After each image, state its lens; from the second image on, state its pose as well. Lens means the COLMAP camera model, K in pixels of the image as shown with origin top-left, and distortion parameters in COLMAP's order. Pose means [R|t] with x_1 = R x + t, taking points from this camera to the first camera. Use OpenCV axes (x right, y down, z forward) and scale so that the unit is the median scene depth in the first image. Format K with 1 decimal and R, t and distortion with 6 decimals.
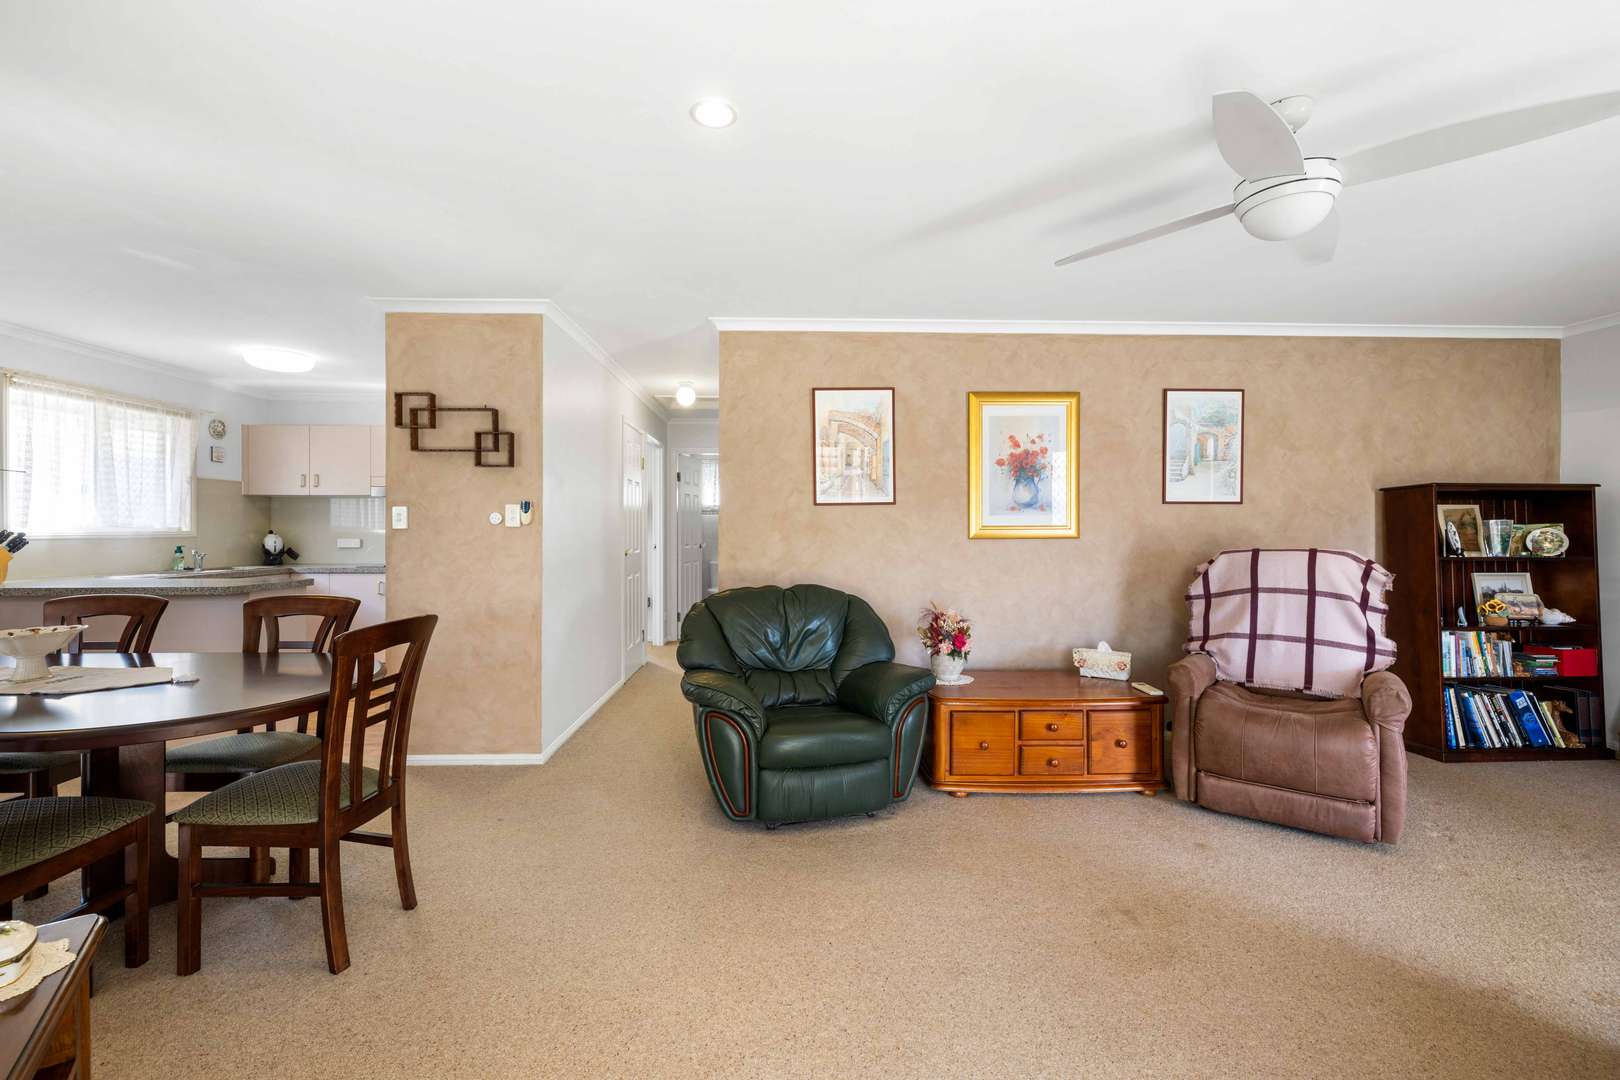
lens RADIAL K [[690.6, 0, 801.6], [0, 690.6, 530.1], [0, 0, 1]] dist [-0.003631, -0.000271]
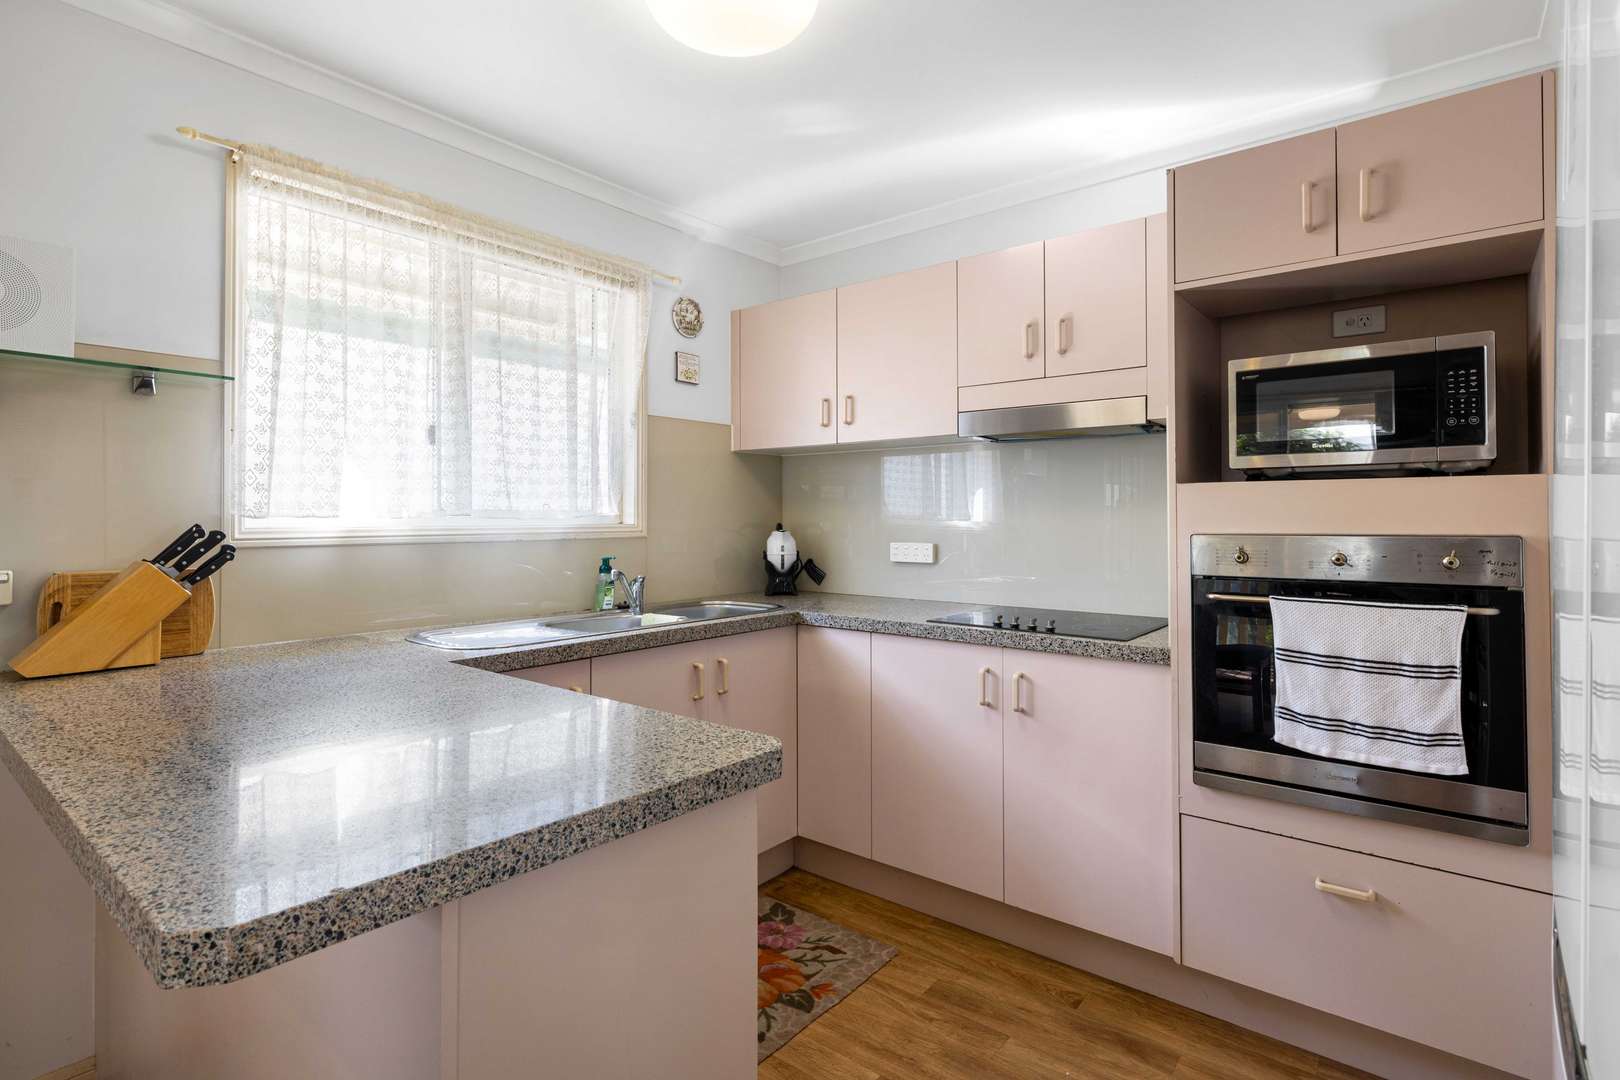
lens RADIAL K [[812.0, 0, 806.9], [0, 812.0, 525.0], [0, 0, 1]] dist [-0.000111, -0.000027]
pose [[0.762703, 0.012976, -0.646619, -0.402465], [-0.006956, 0.999905, 0.011860, -0.005998], [0.646712, -0.004548, 0.762721, 0.605554]]
